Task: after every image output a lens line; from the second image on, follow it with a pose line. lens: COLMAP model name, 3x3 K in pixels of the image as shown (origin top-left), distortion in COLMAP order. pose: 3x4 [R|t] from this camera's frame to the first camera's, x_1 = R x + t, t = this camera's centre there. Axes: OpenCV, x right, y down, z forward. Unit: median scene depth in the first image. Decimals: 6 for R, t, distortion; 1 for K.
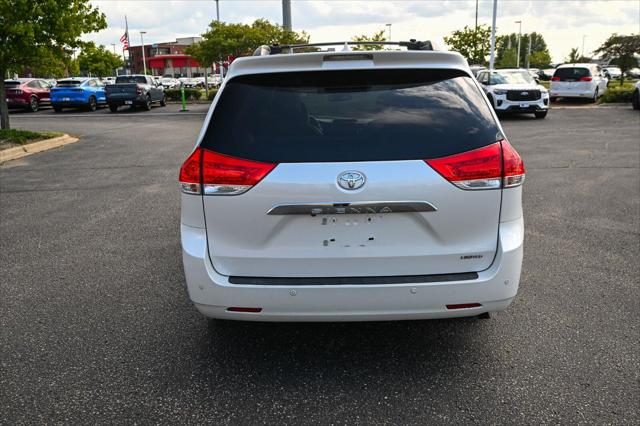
lens RADIAL K [[549.8, 0, 320.0], [0, 549.8, 213.0], [0, 0, 1]] dist [-0.005440, 0.002096]
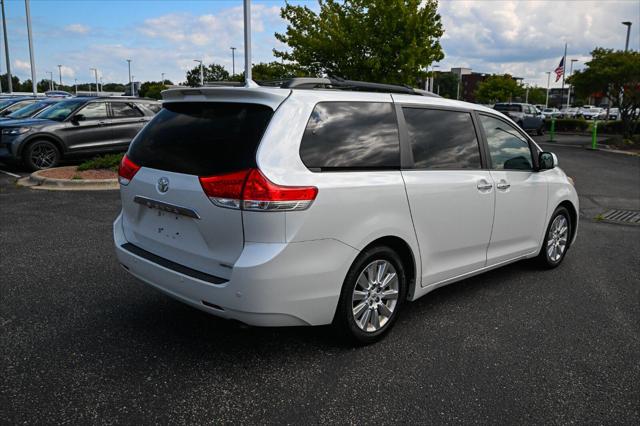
lens RADIAL K [[555.1, 0, 320.0], [0, 555.1, 213.0], [0, 0, 1]] dist [0.000973, 0.002762]
pose [[0.727012, 0.163788, -0.666803, 0.133796], [-0.196469, 0.980151, 0.026547, -0.011165], [0.657916, 0.111707, 0.744761, 0.029124]]
